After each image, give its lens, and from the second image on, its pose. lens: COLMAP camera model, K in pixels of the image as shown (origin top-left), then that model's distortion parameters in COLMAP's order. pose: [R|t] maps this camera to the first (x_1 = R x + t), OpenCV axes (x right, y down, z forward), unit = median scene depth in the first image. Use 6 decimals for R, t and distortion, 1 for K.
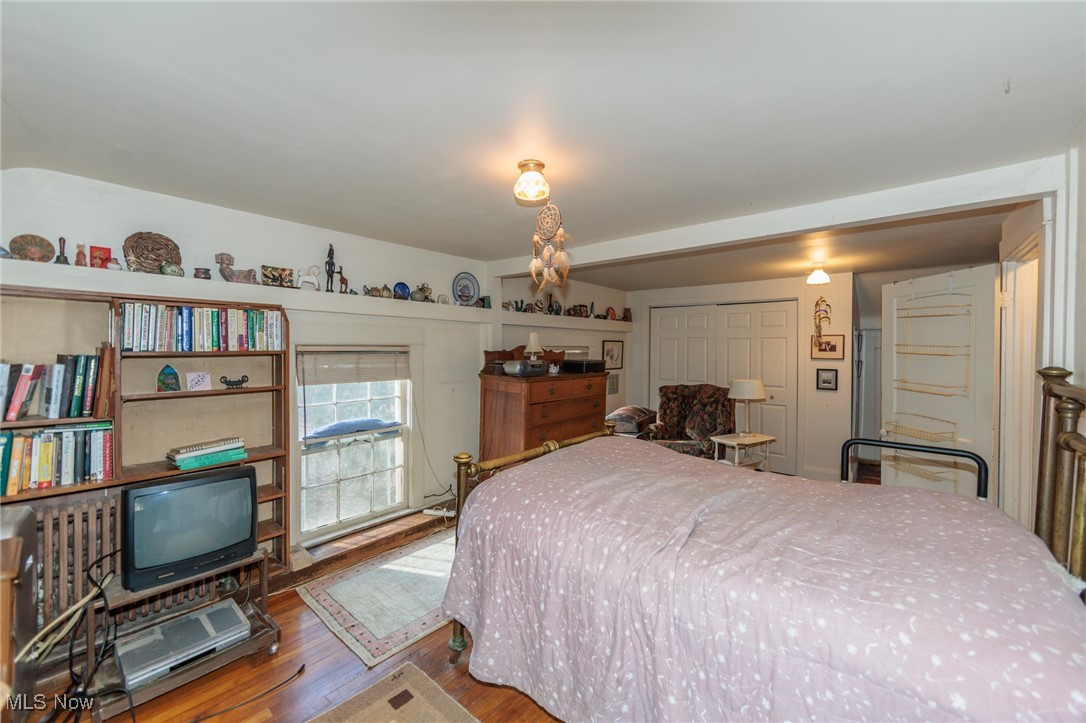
lens RADIAL K [[428.4, 0, 544.6], [0, 428.4, 356.1], [0, 0, 1]] dist [-0.002175, -0.000098]
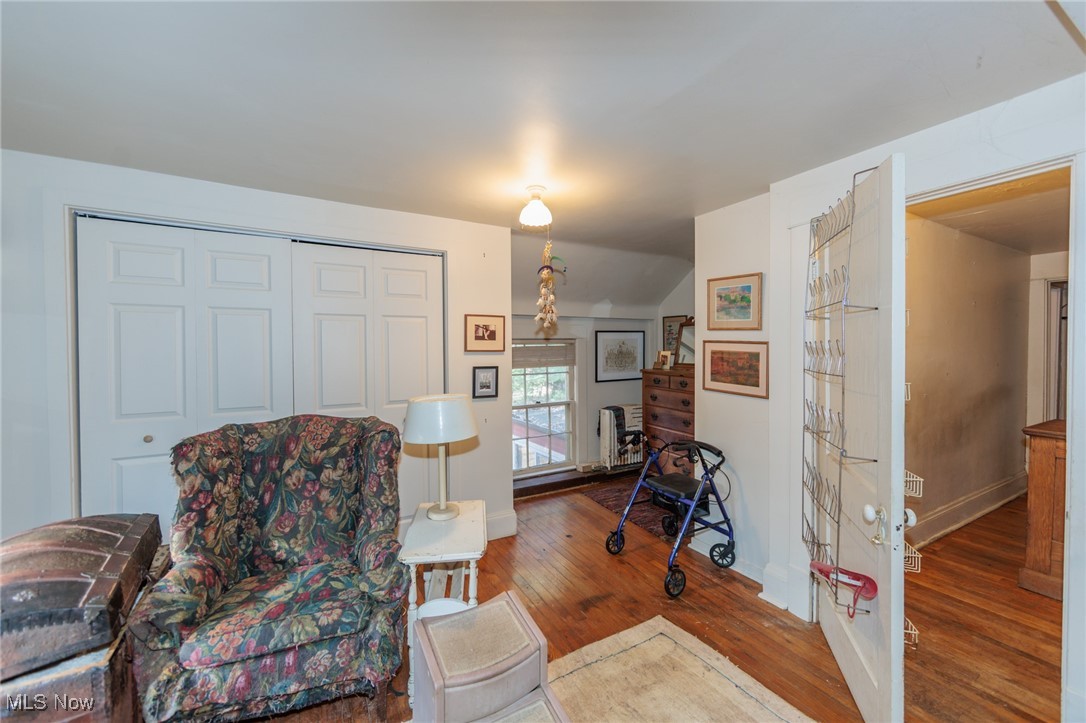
lens RADIAL K [[428.4, 0, 544.6], [0, 428.4, 356.1], [0, 0, 1]] dist [-0.002175, -0.000098]
pose [[0.357427, -0.021505, 0.933693, 0.071588], [0.018581, 0.999701, 0.015912, 0.005019], [-0.933756, 0.011662, 0.357720, 0.653888]]
